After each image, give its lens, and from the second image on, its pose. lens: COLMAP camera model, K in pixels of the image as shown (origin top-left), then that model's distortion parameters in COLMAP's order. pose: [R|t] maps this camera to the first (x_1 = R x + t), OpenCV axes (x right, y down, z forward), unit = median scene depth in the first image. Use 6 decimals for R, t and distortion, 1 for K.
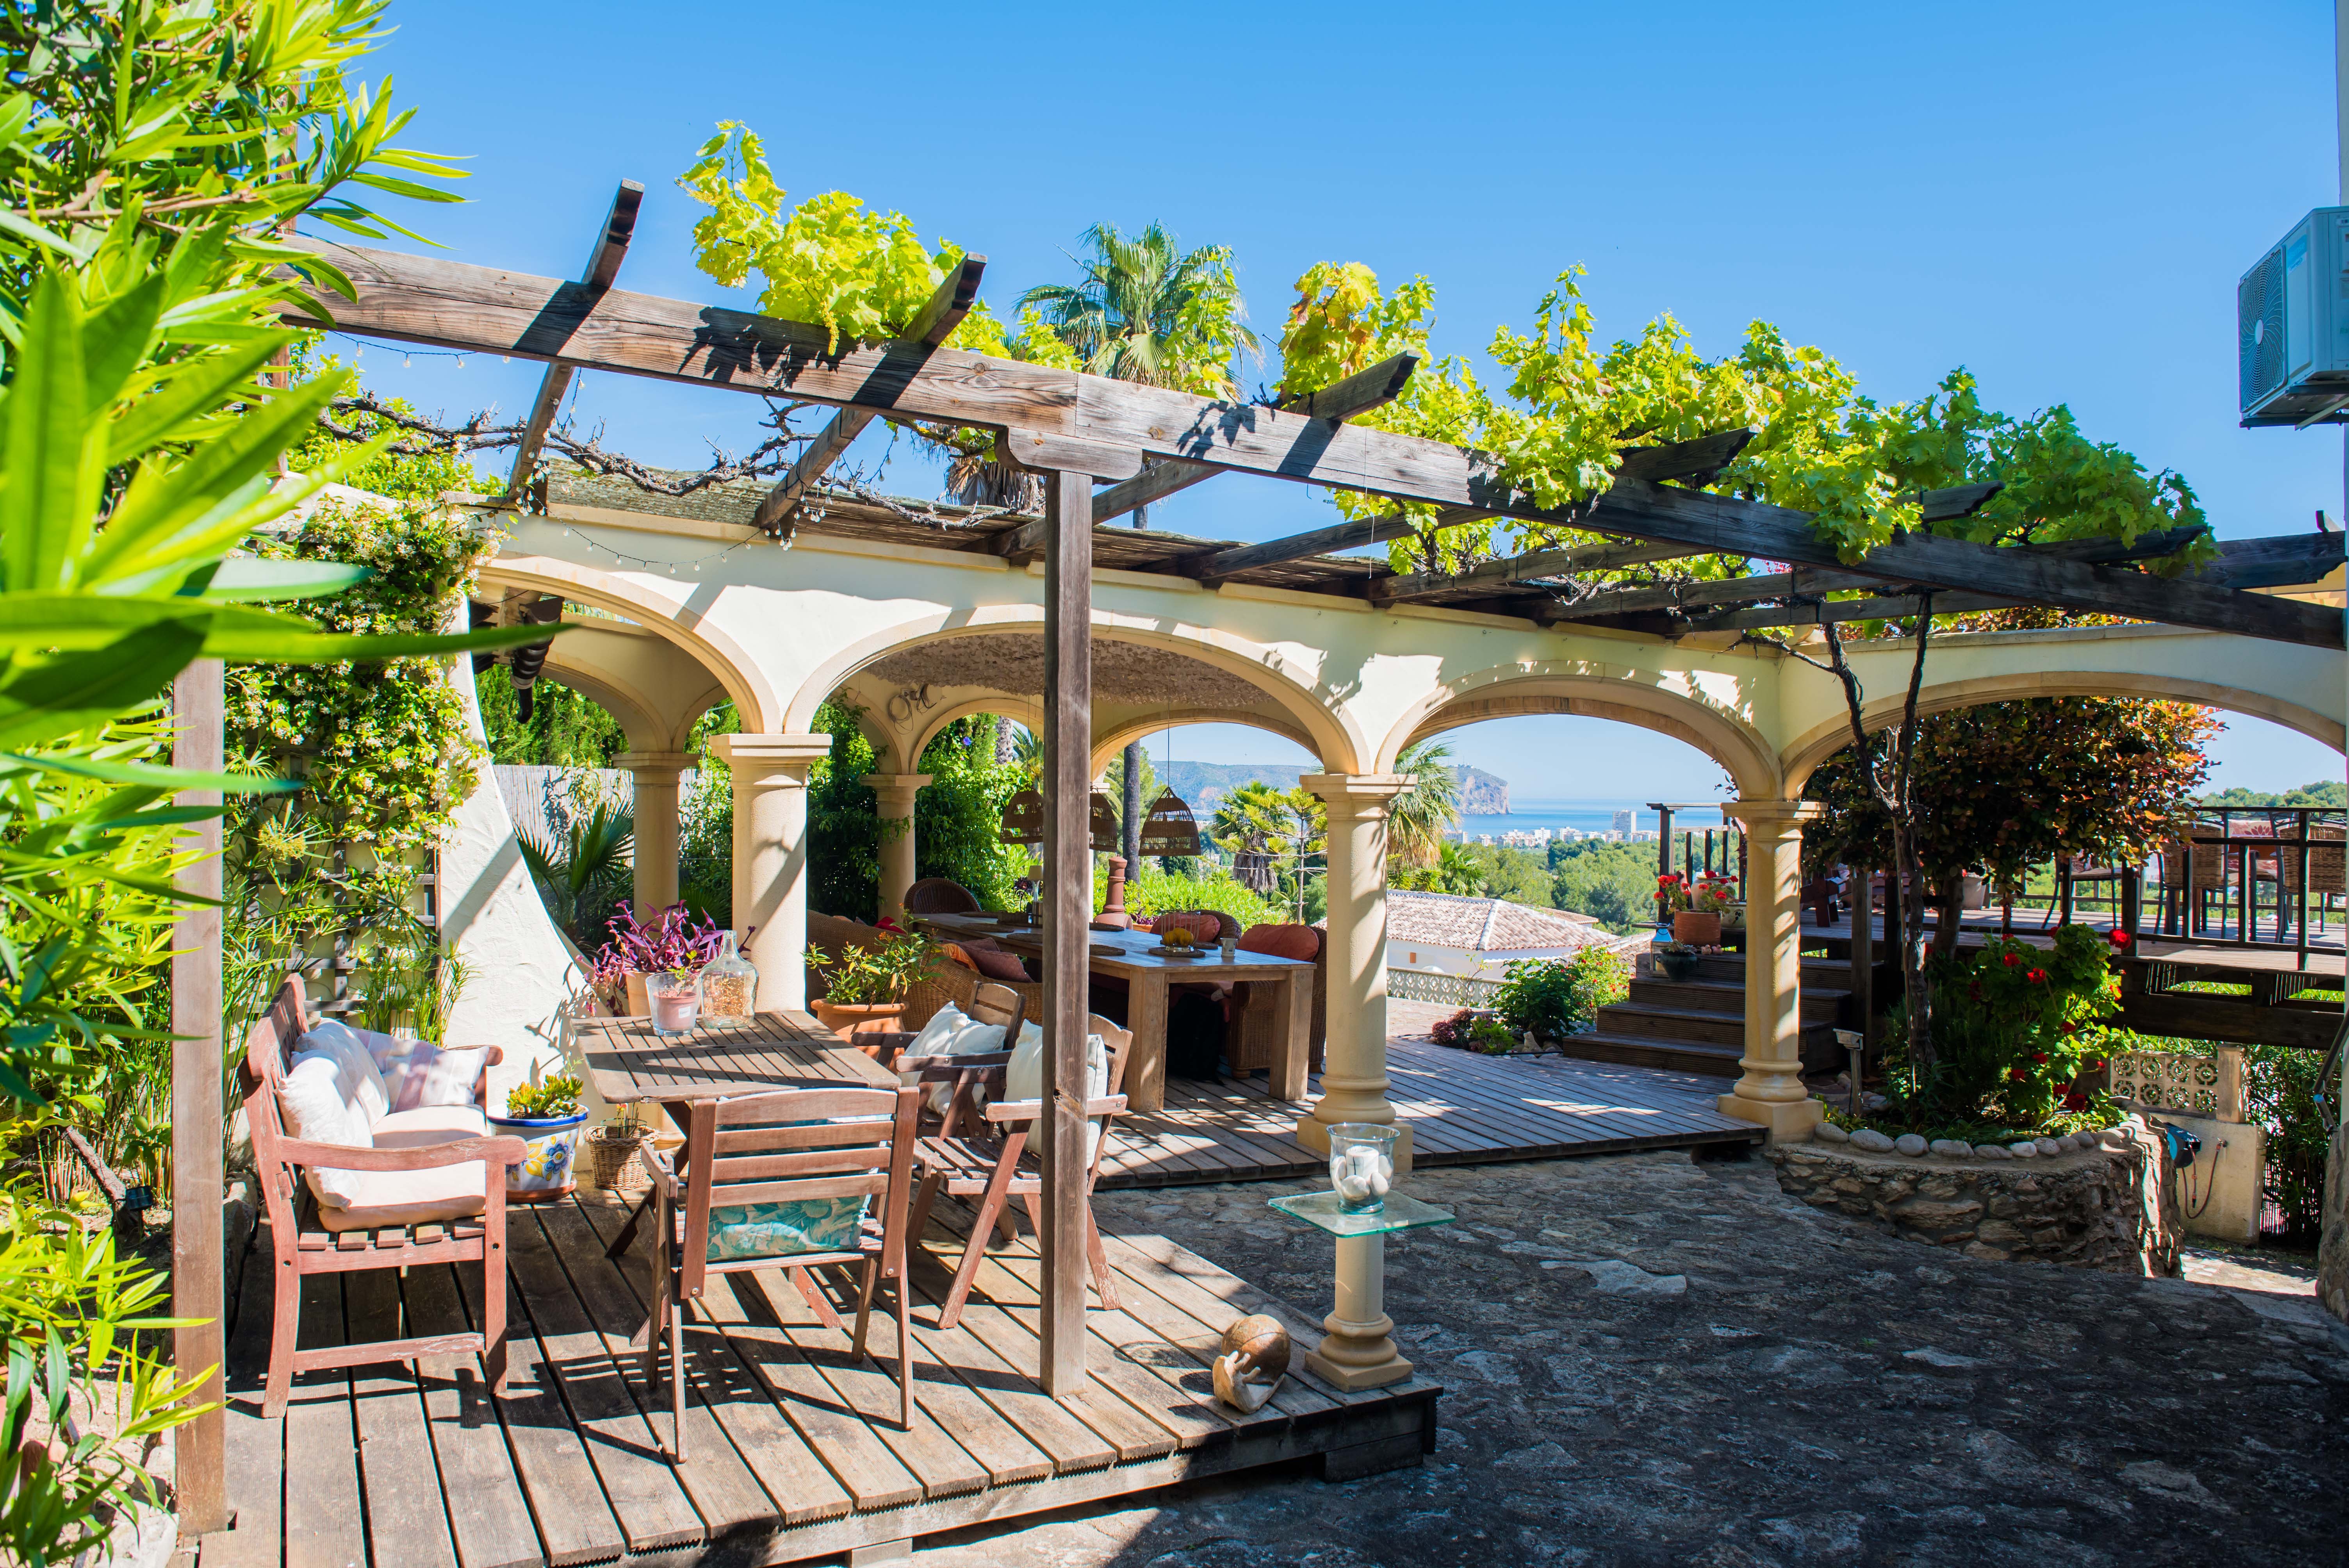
lens RADIAL K [[1650.4, 0, 1169.3], [0, 1650.4, 782.1], [0, 0, 1]] dist [-0.043965, -0.008882]
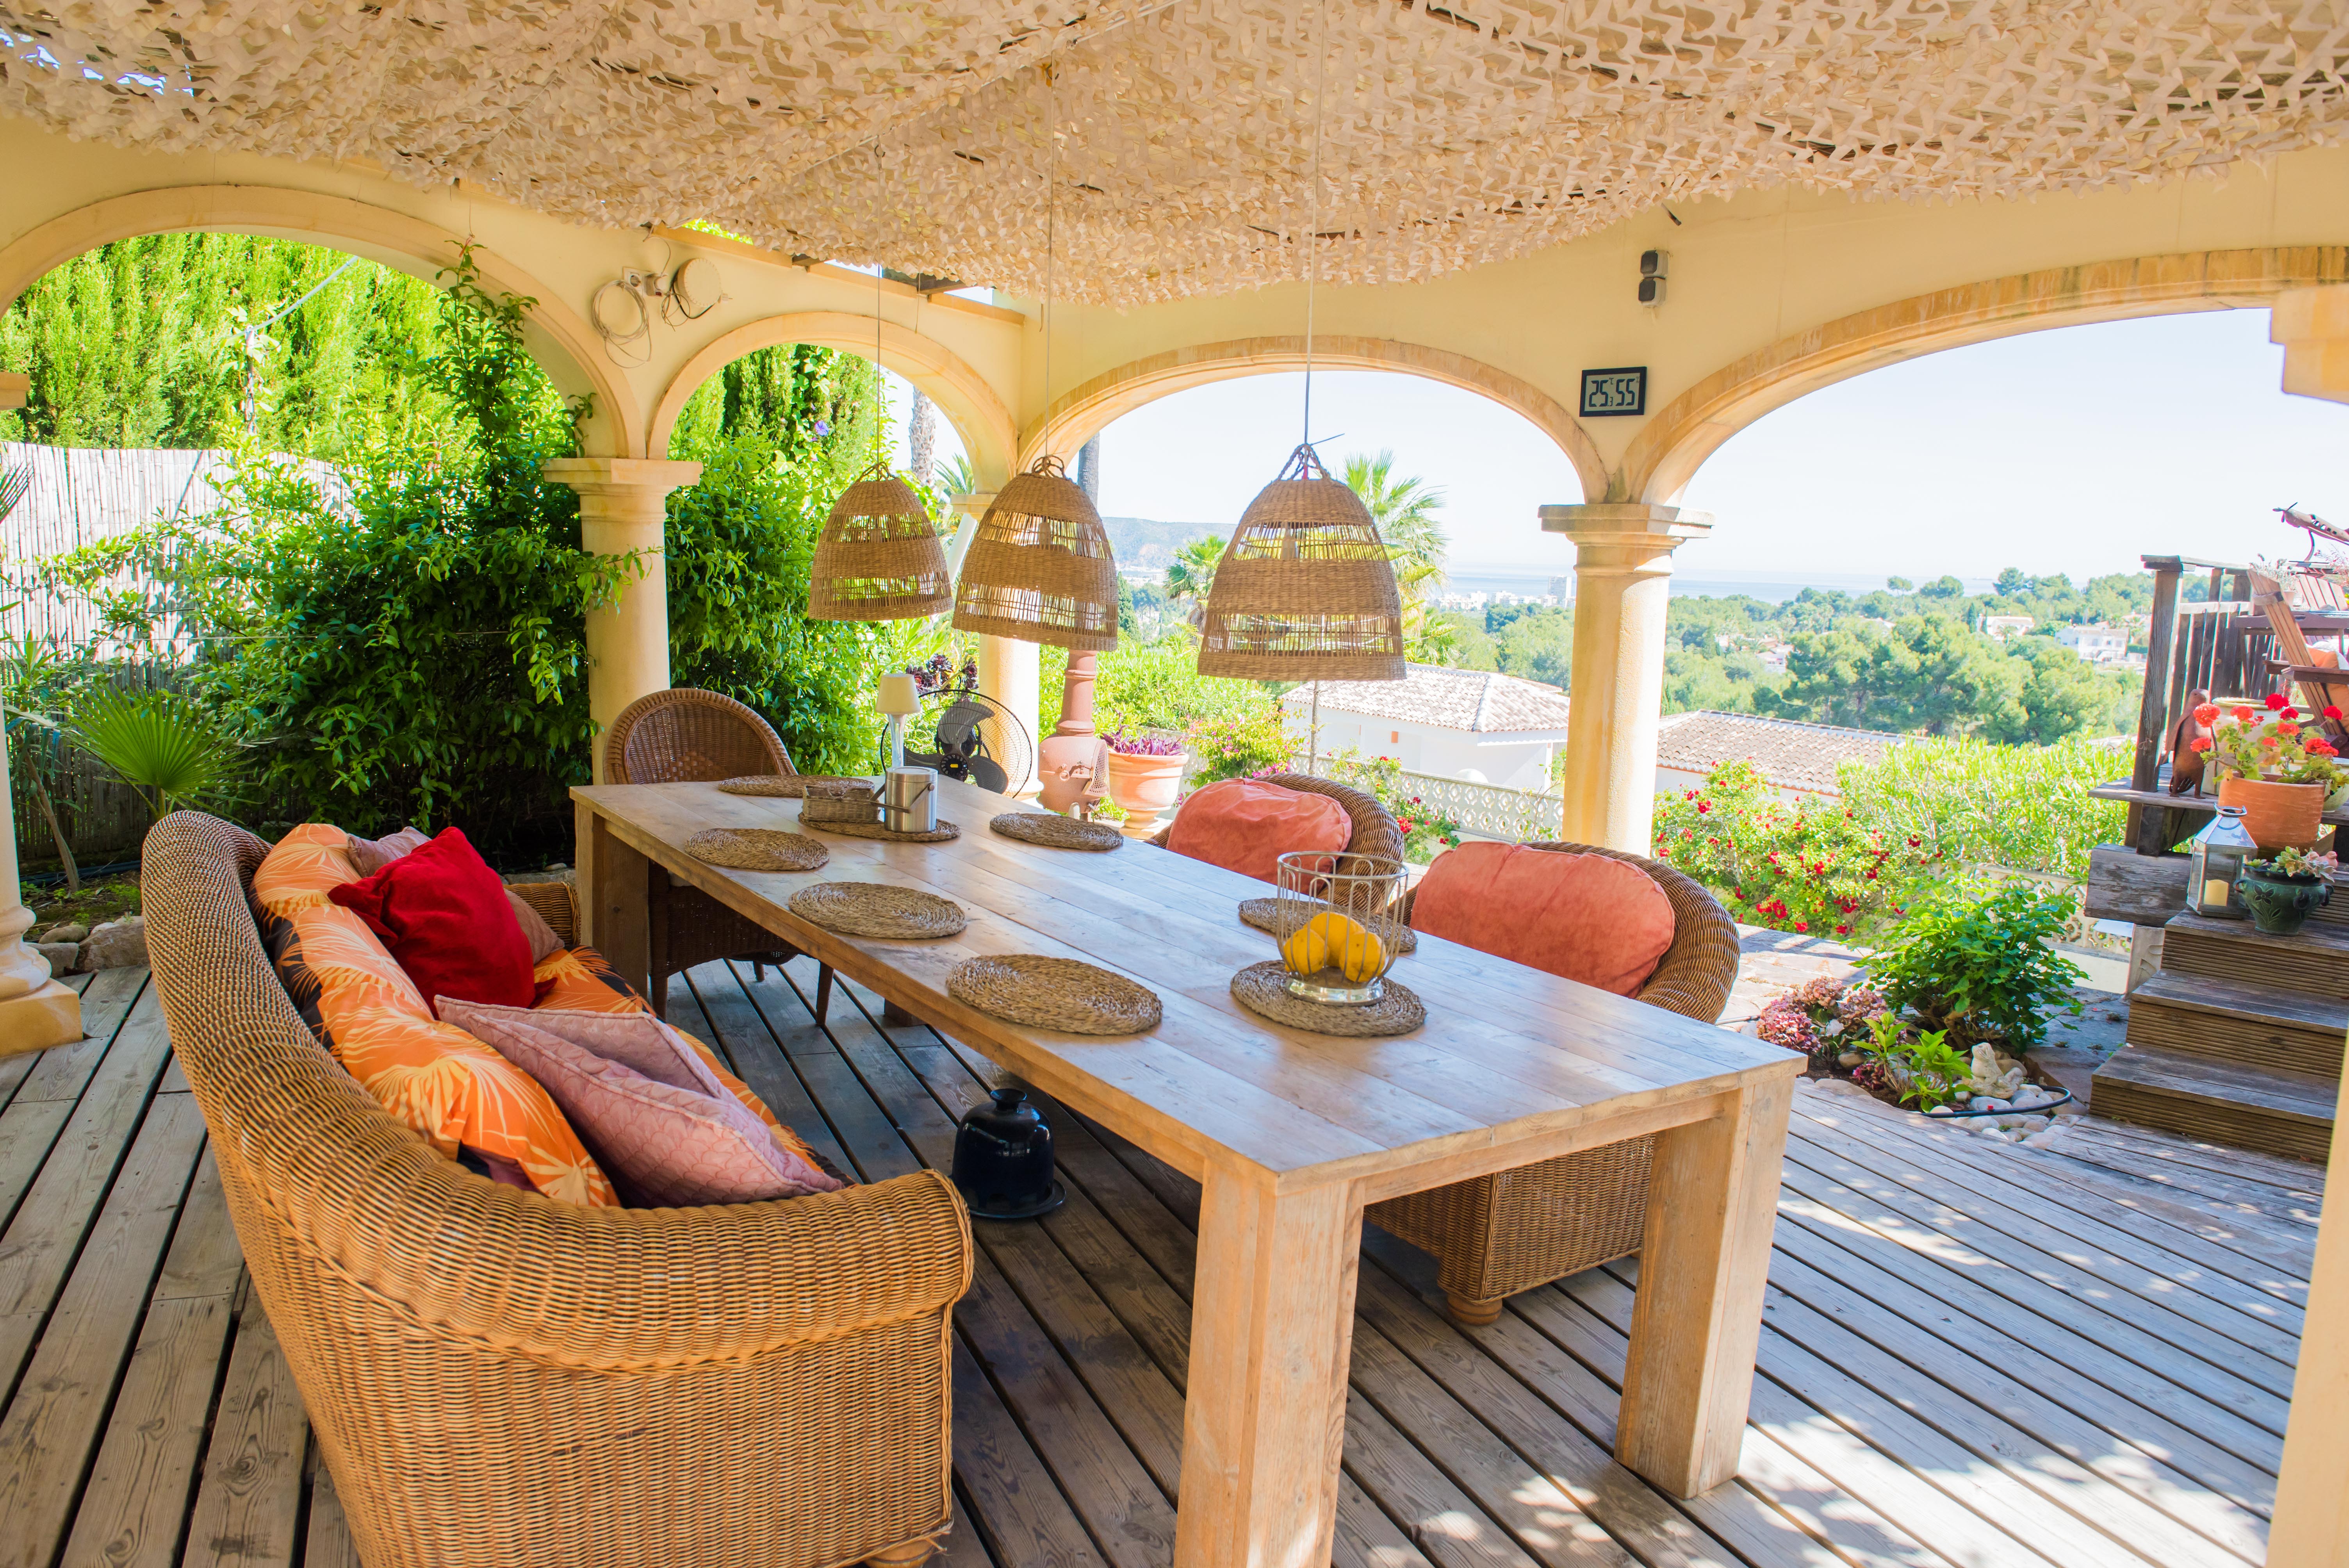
lens RADIAL K [[1626.4, 0, 1166.3], [0, 1626.4, 792.3], [0, 0, 1]] dist [-0.048343, -0.007190]
pose [[0.999218, 0.012598, 0.037485, -0.004818], [-0.018224, 0.987944, 0.153736, 0.002777], [-0.035096, -0.154299, 0.987401, 0.095112]]
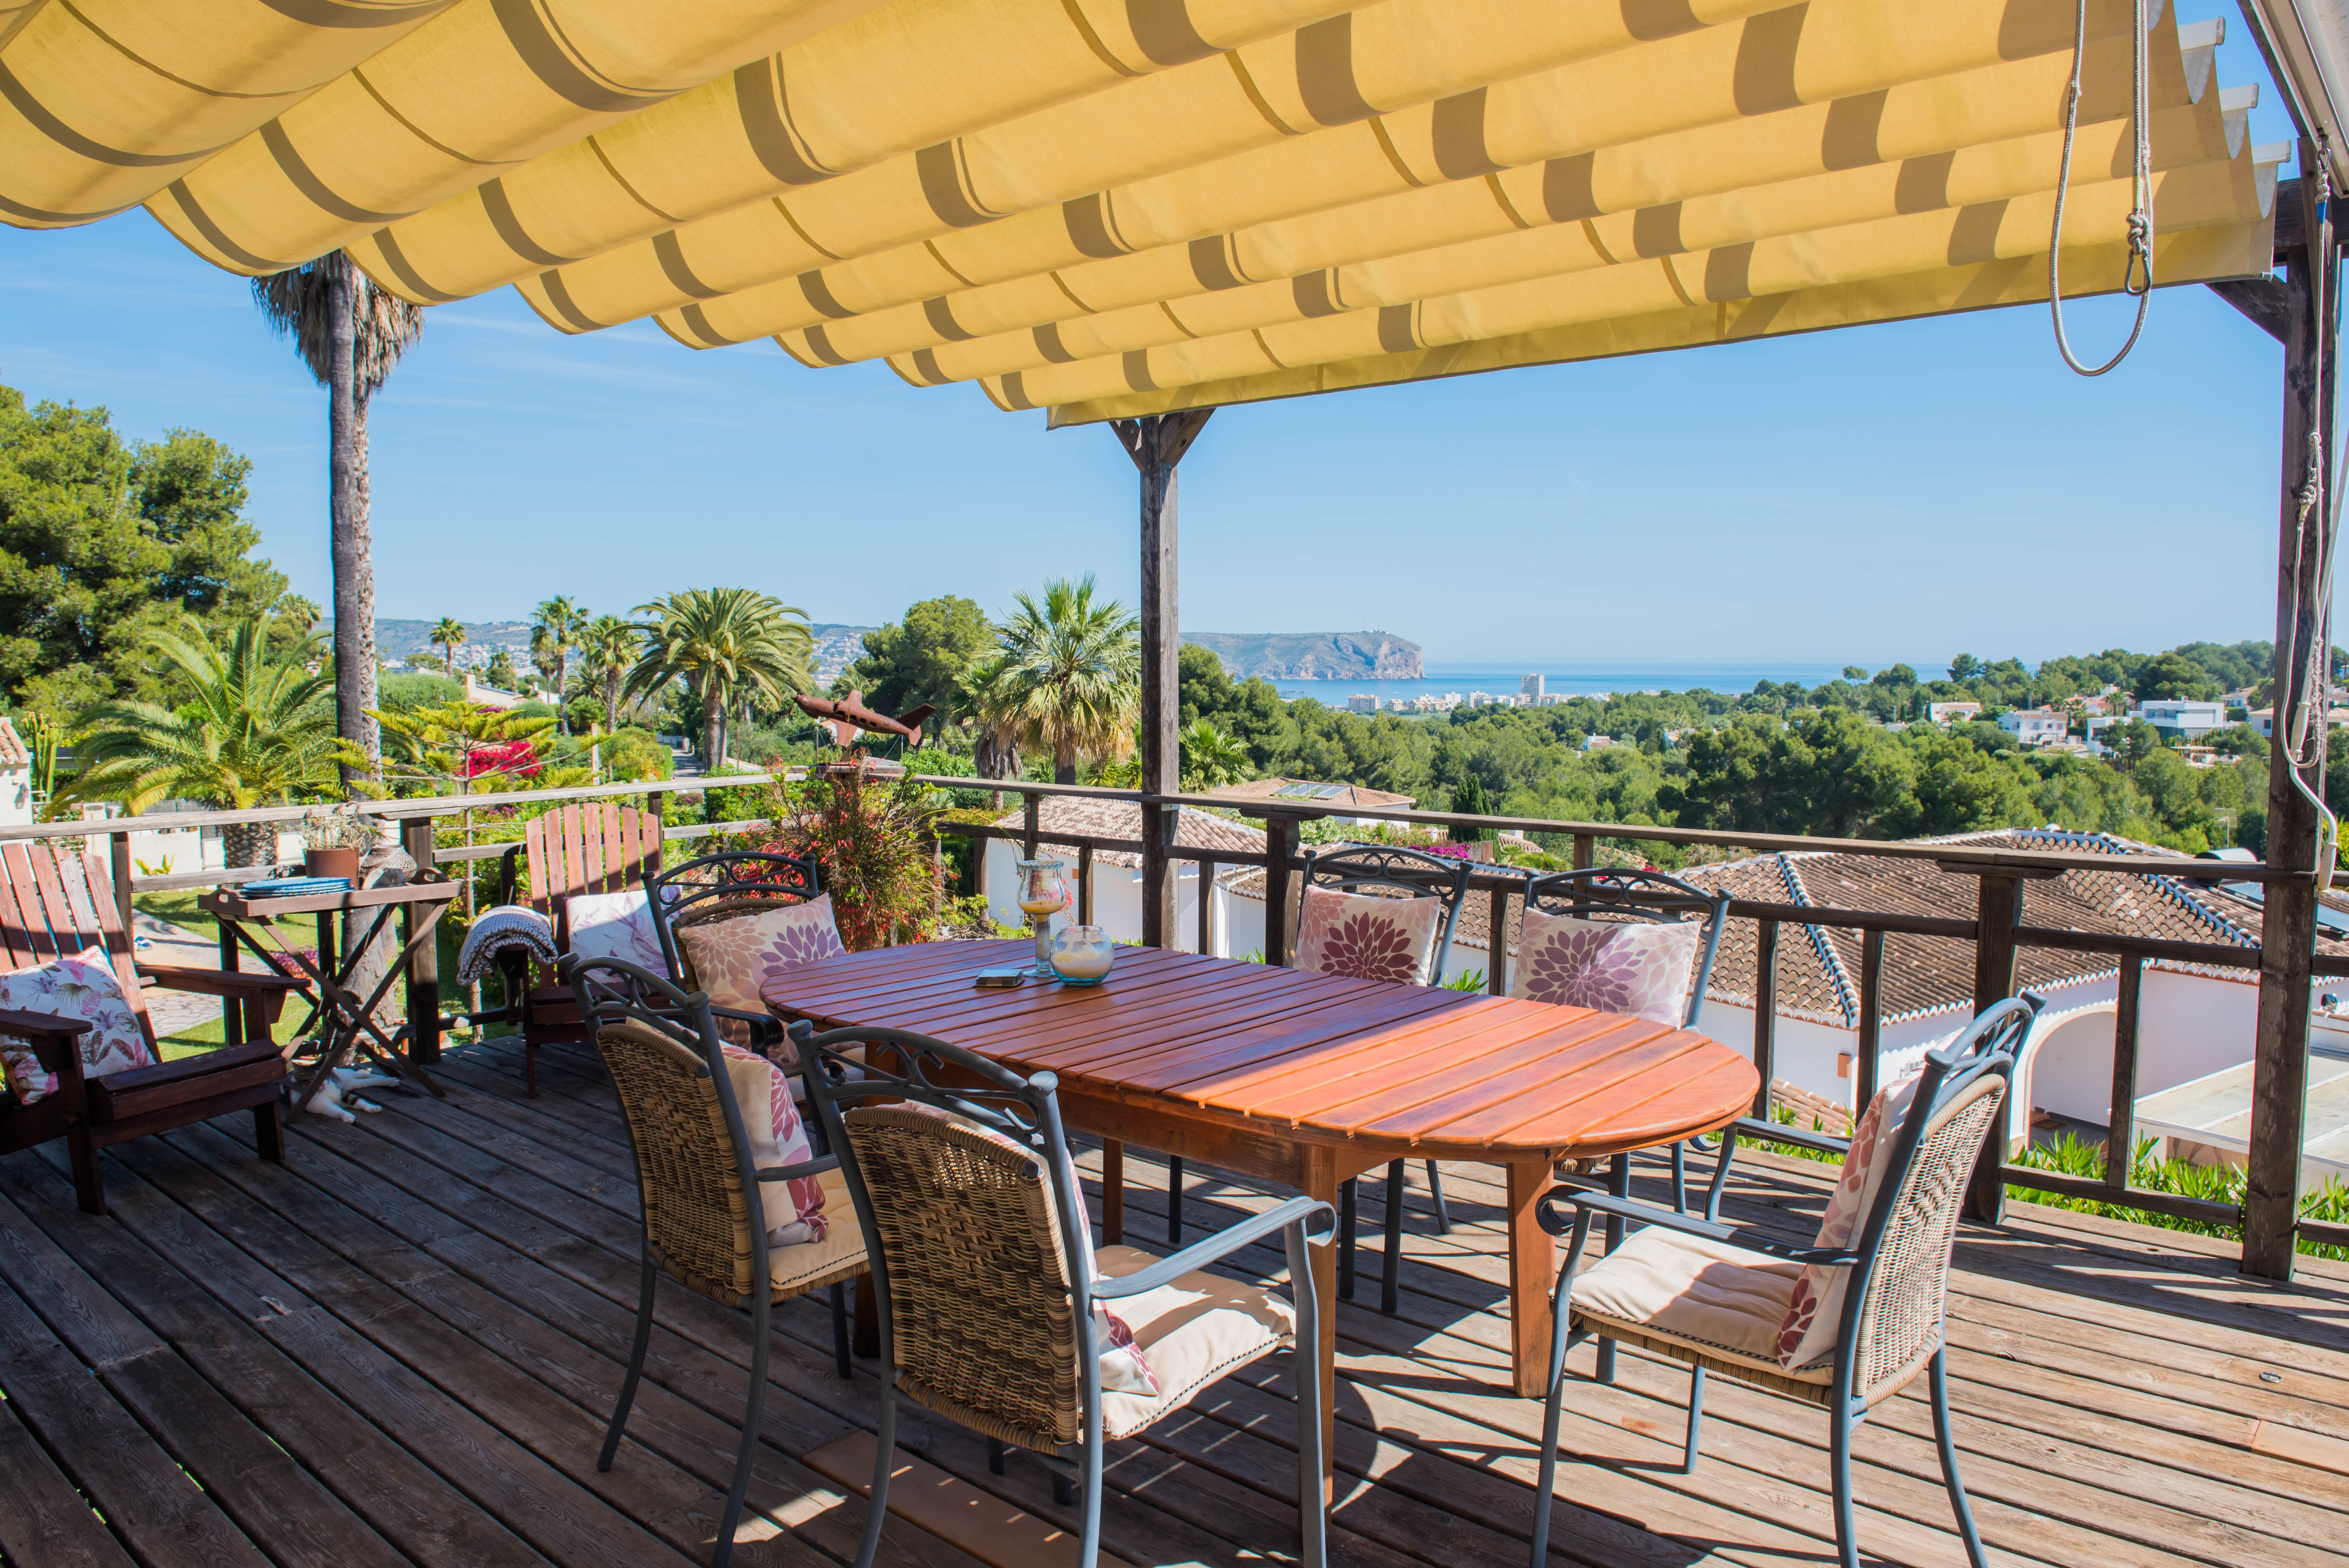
lens RADIAL K [[1615.1, 0, 1174.5], [0, 1615.1, 784.0], [0, 0, 1]] dist [-0.049994, -0.003041]
pose [[0.998861, -0.013914, 0.045635, 0.110983], [0.010086, 0.996492, 0.083076, -0.004638], [-0.046631, -0.082521, 0.995498, 0.122331]]
